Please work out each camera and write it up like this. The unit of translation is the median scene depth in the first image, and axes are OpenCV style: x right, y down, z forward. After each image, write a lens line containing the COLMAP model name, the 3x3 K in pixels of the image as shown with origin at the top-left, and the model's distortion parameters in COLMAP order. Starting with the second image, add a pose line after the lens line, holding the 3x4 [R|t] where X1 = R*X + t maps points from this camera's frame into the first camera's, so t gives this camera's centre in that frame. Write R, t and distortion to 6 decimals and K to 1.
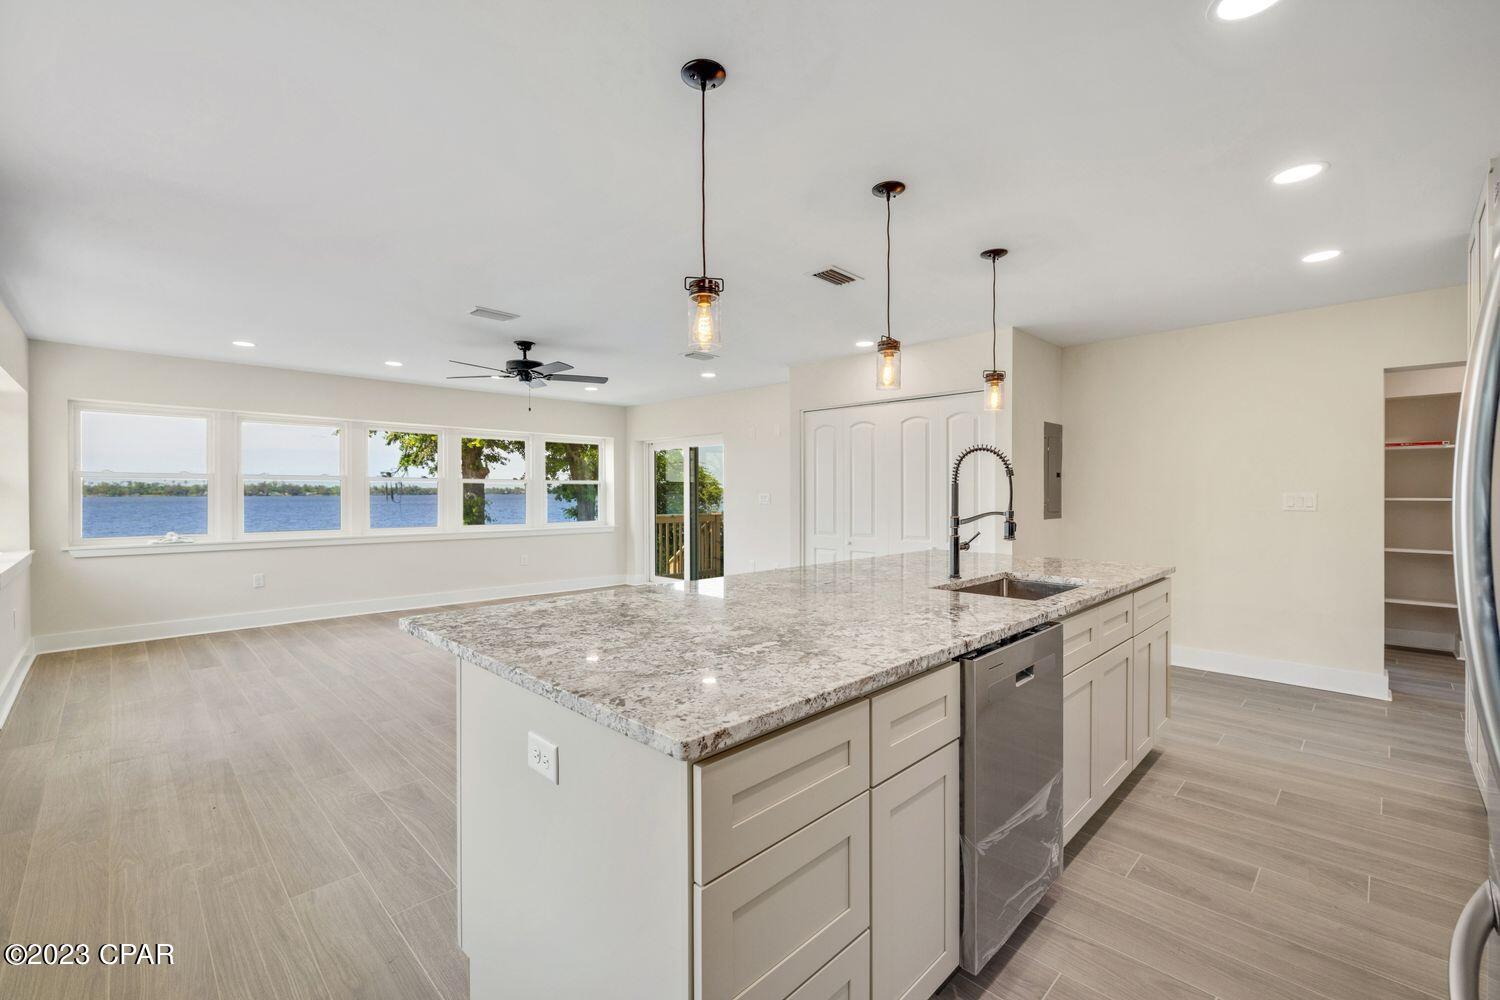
lens RADIAL K [[632.2, 0, 744.3], [0, 632.2, 493.1], [0, 0, 1]] dist [0.001734, 0.000200]
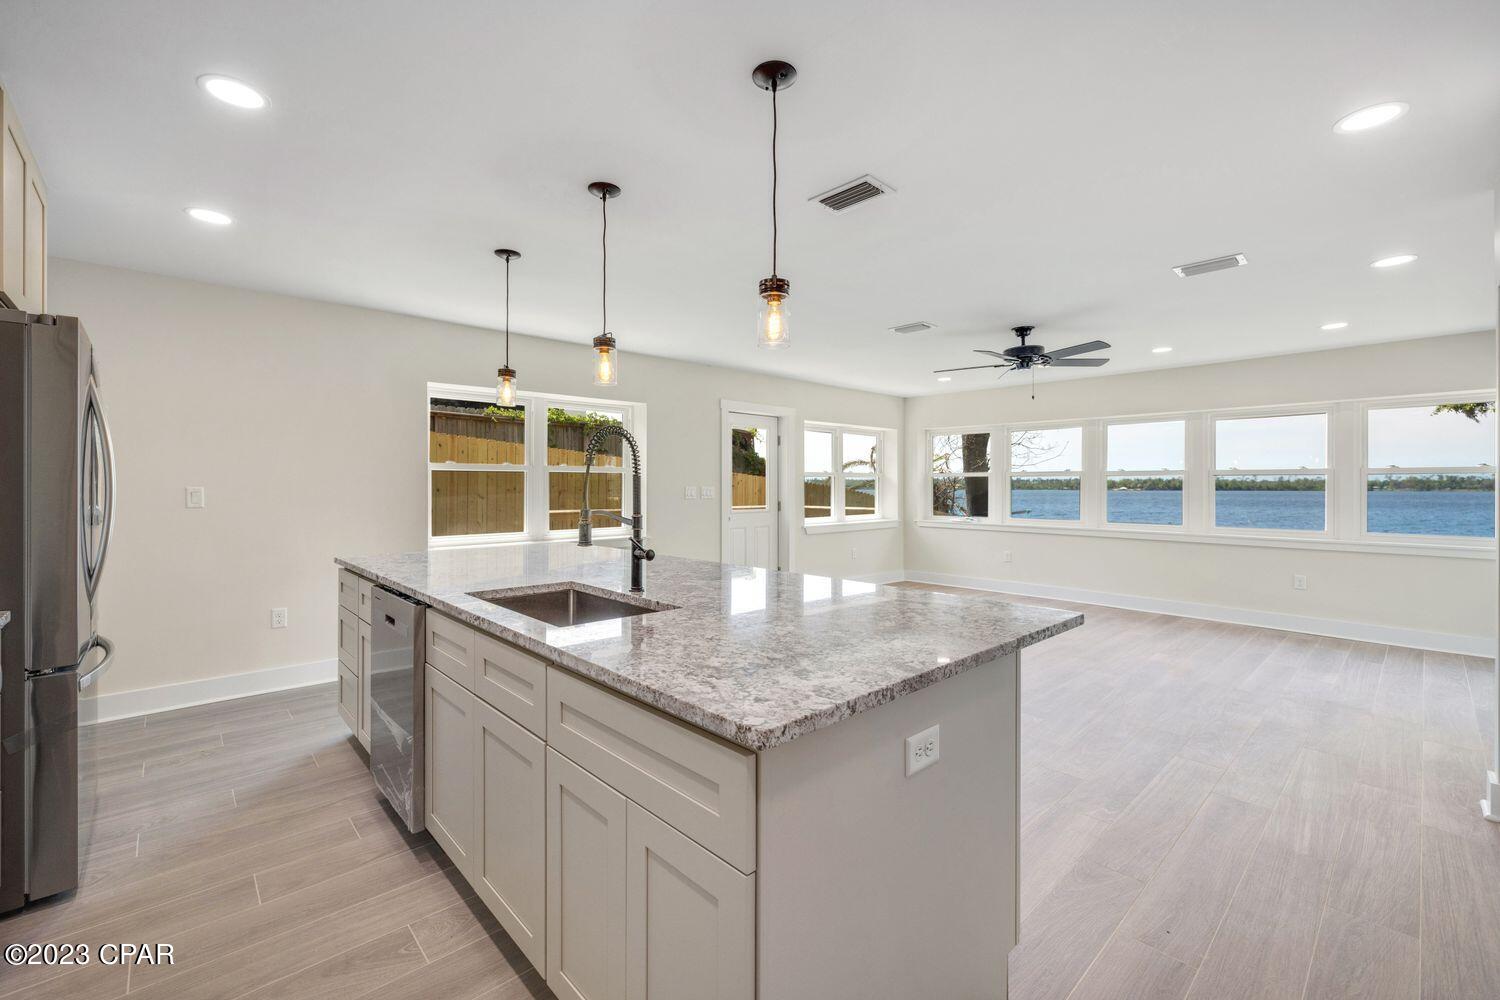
lens RADIAL K [[632.2, 0, 744.3], [0, 632.2, 493.1], [0, 0, 1]] dist [0.001734, 0.000200]
pose [[-0.035337, 0.010827, -0.999317, 0.609760], [-0.002309, 0.999938, 0.010916, -0.001539], [0.999373, 0.002693, -0.035310, 0.625658]]
